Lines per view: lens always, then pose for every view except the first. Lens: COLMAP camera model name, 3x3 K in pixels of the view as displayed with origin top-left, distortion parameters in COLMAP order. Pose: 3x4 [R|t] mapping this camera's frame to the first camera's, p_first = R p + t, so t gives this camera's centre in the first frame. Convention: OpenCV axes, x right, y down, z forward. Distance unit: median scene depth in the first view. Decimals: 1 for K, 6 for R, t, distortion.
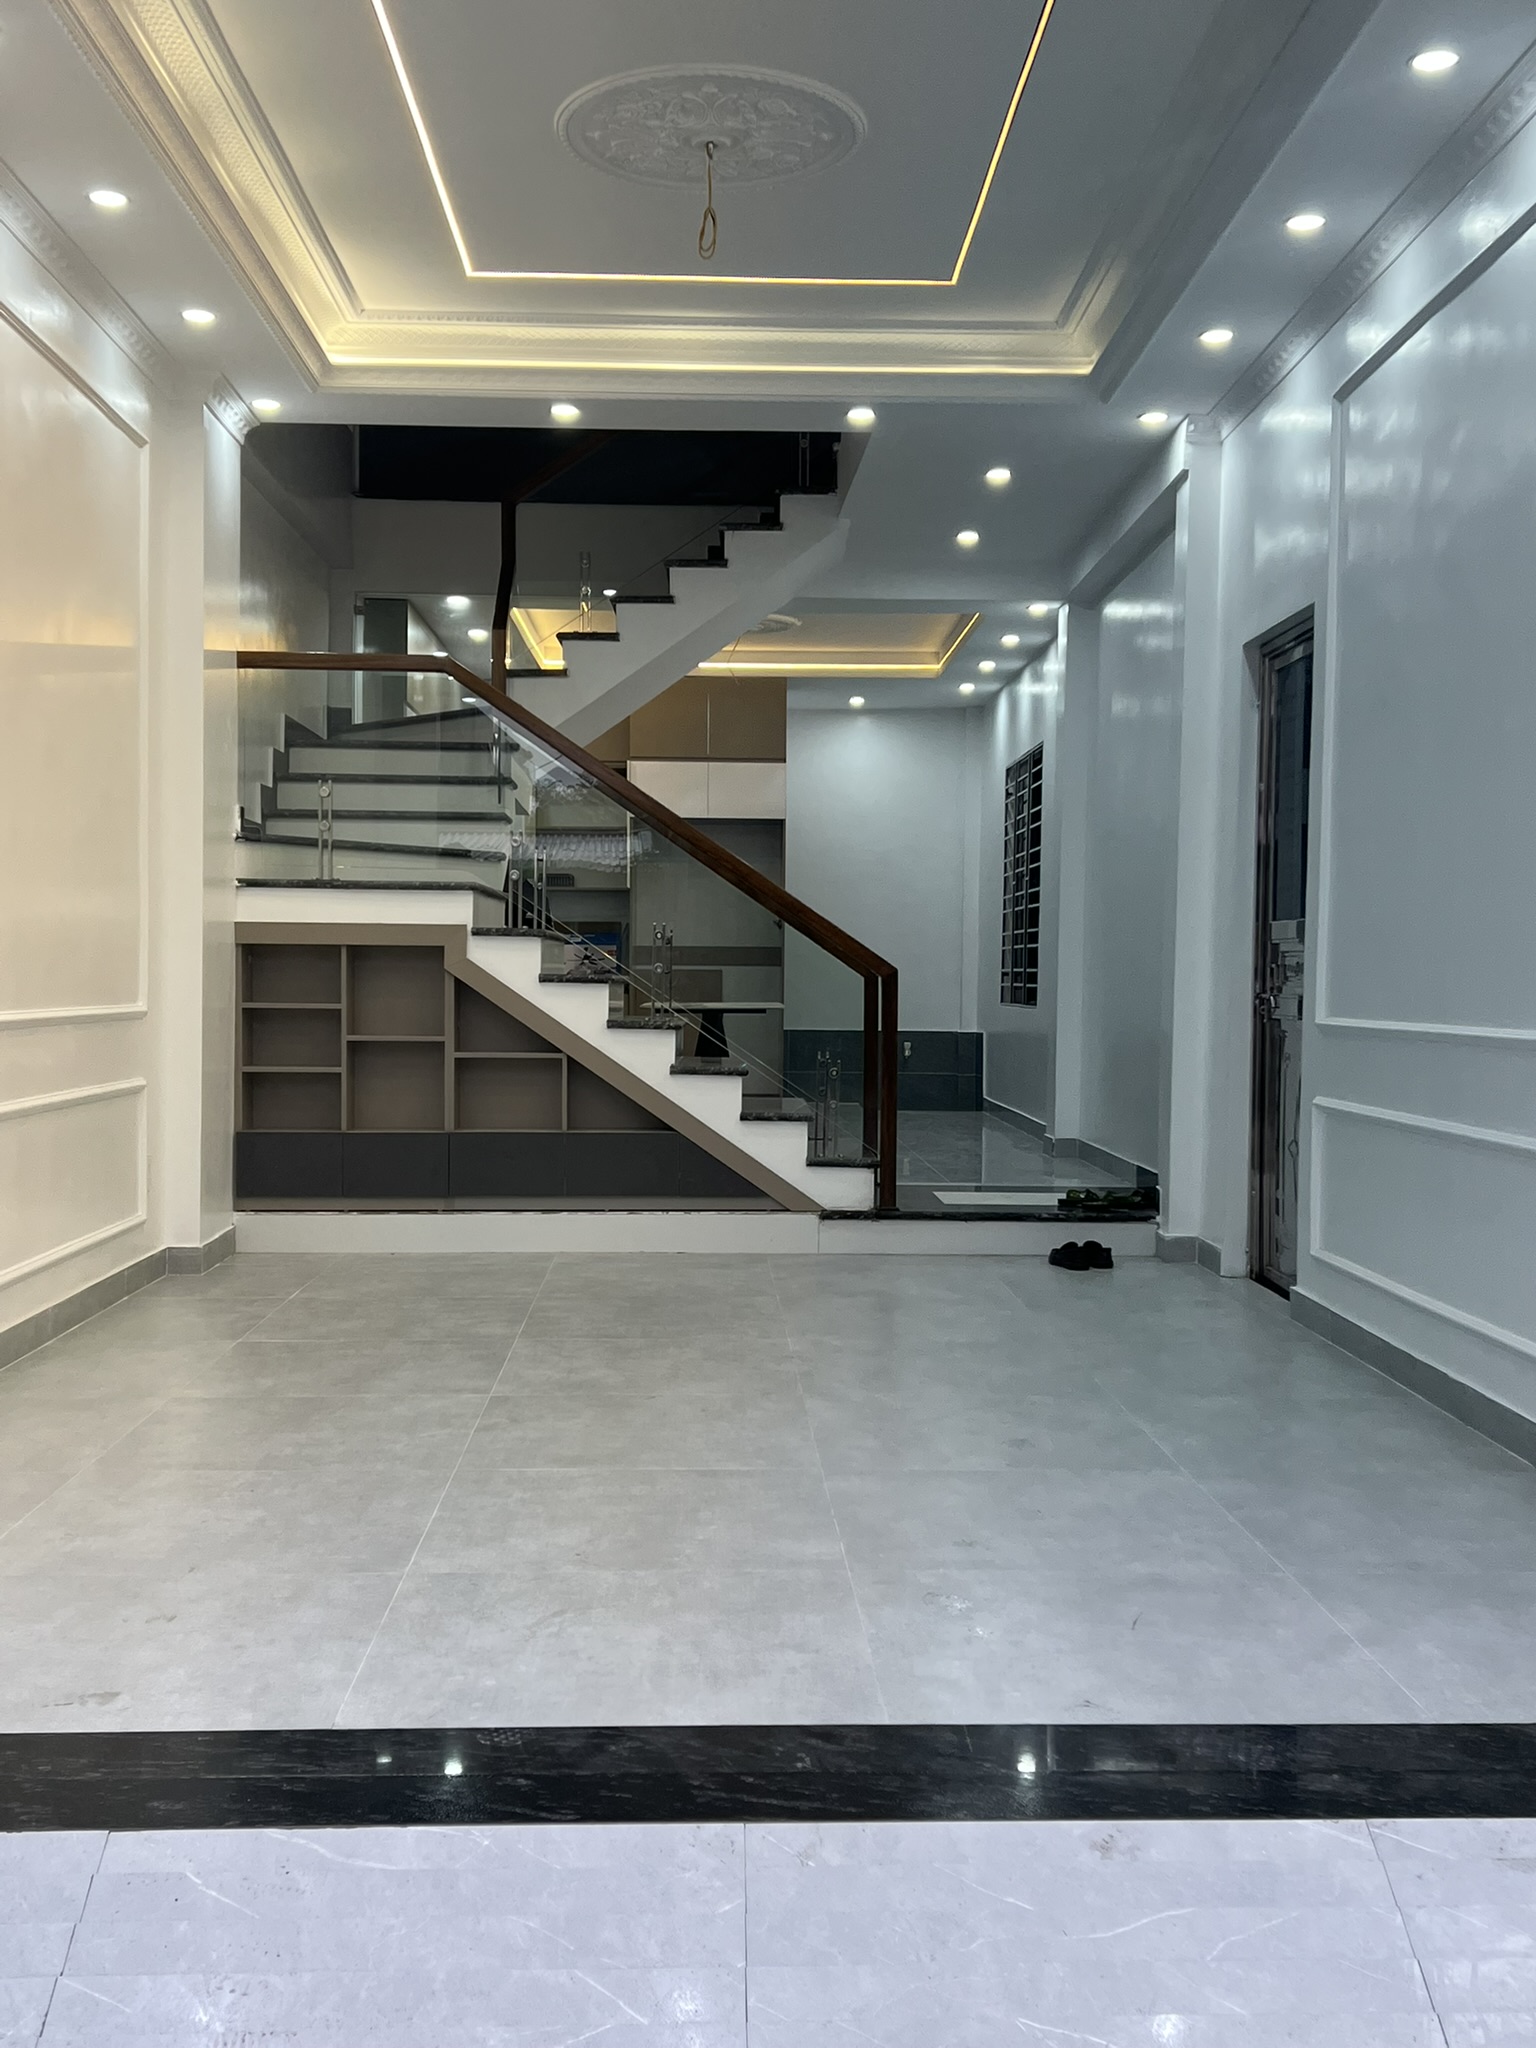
lens RADIAL K [[2162.9, 0, 769.7], [0, 2162.9, 1052.9], [0, 0, 1]] dist [0.195562, -0.434365]
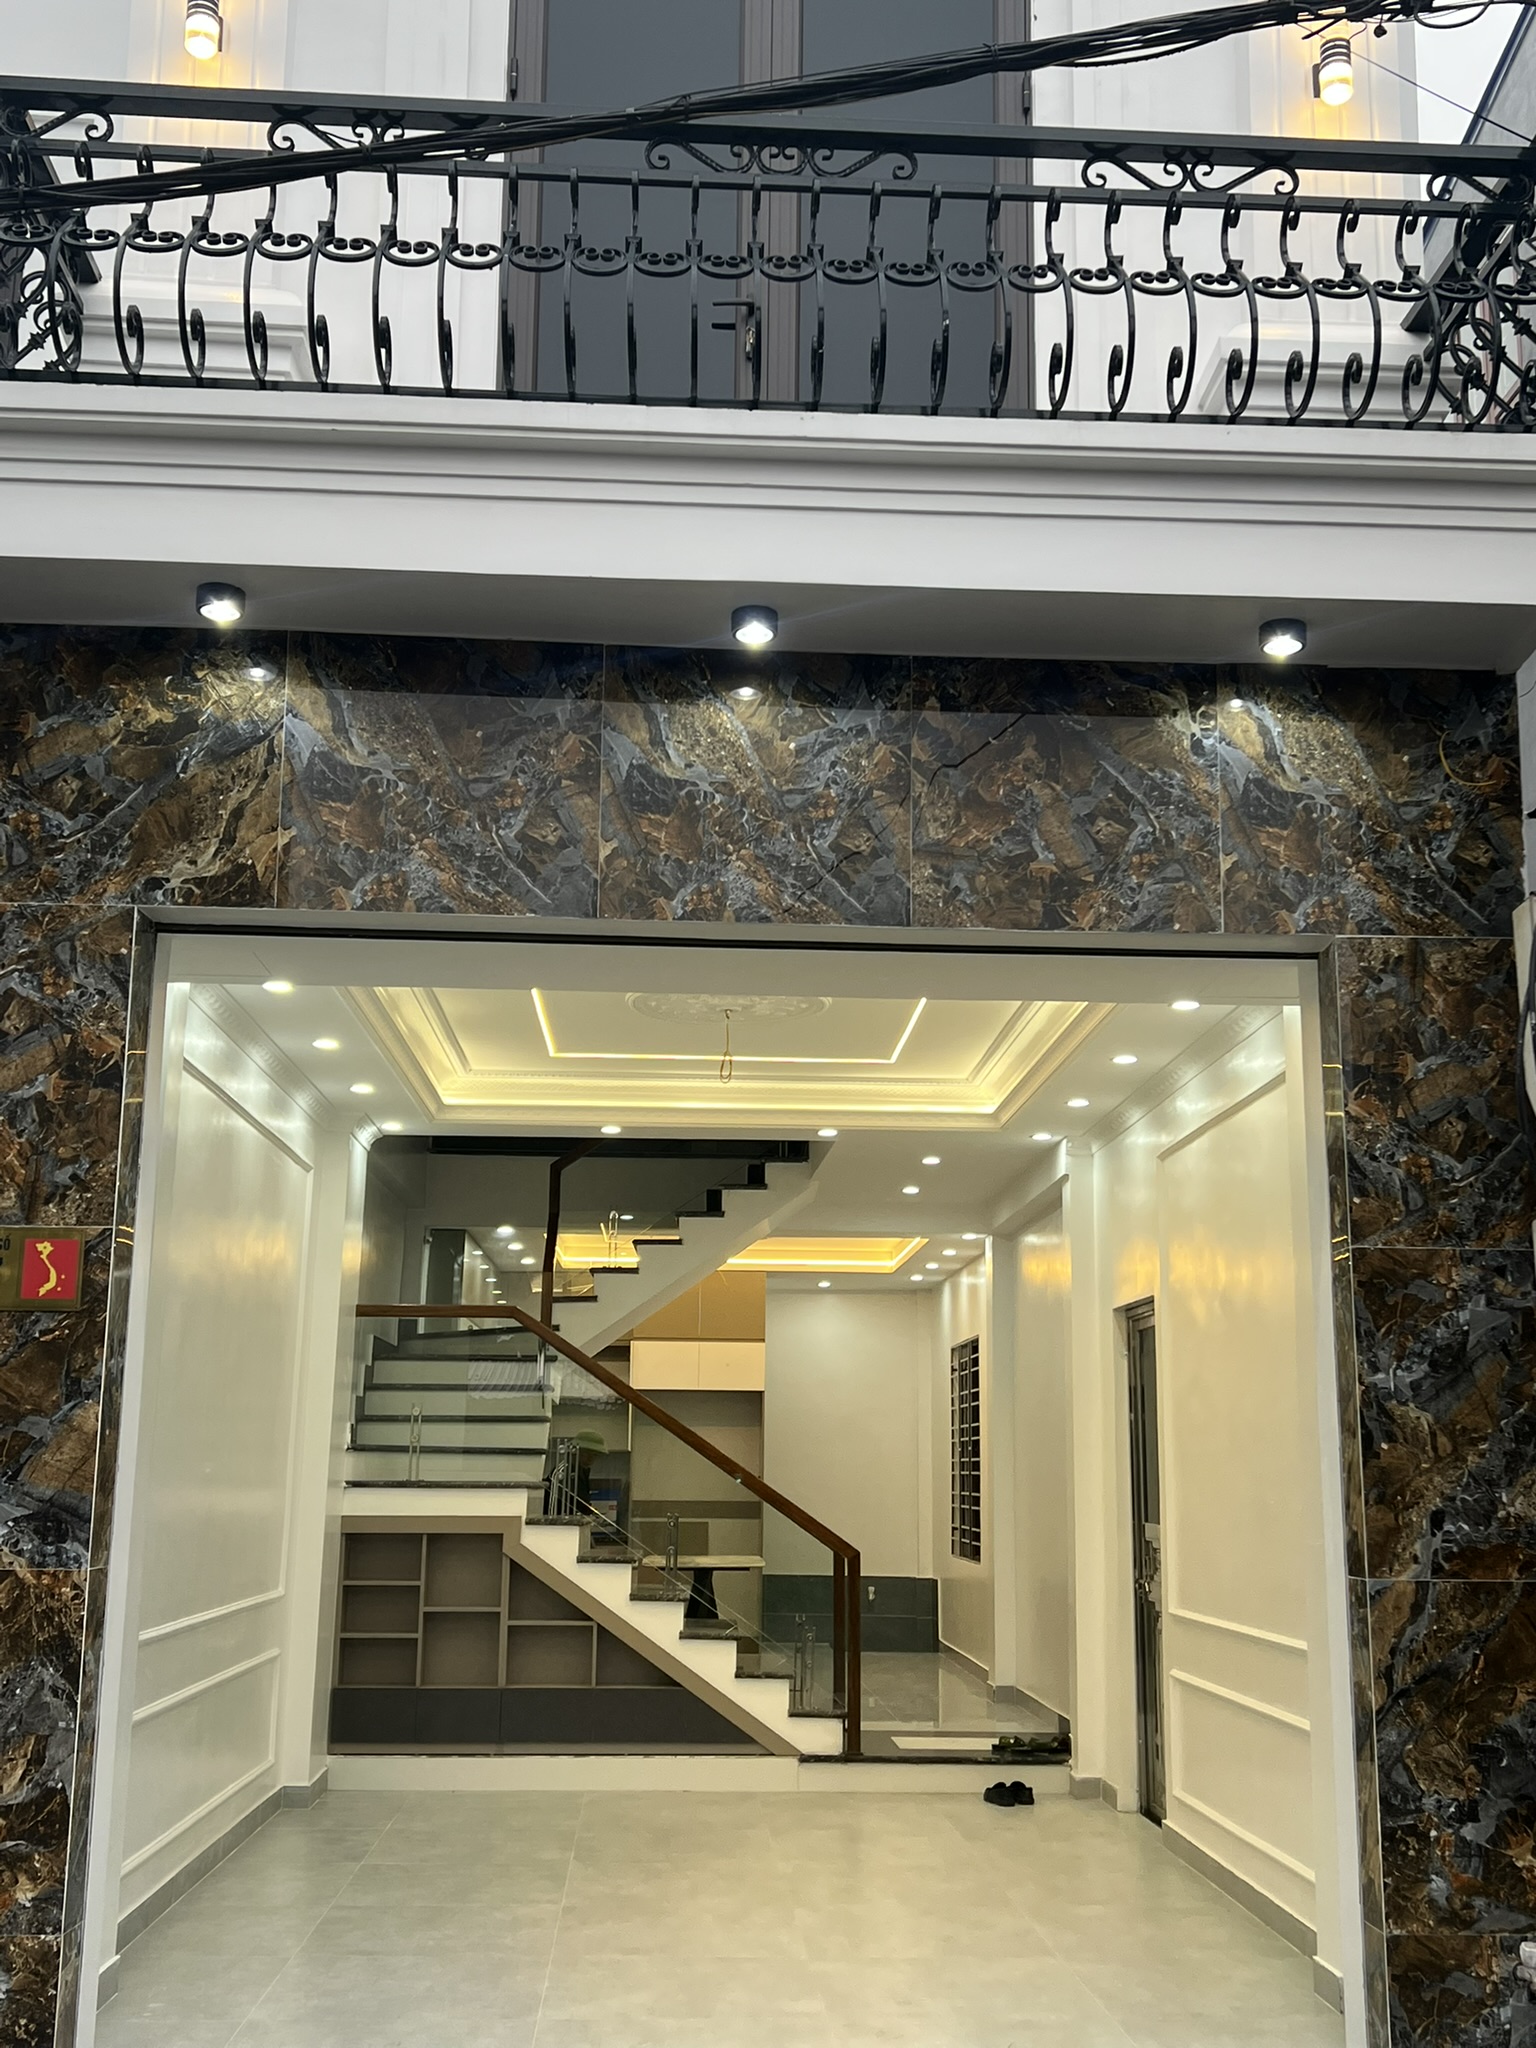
lens RADIAL K [[2141.8, 0, 768.0], [0, 2141.8, 1024.0], [0, 0, 1]] dist [0.142552, -0.412961]
pose [[0.999884, 0.005297, 0.014263, -0.014383], [-0.001706, 0.970559, -0.240857, -0.034500], [-0.015119, 0.240804, 0.970456, -0.300770]]
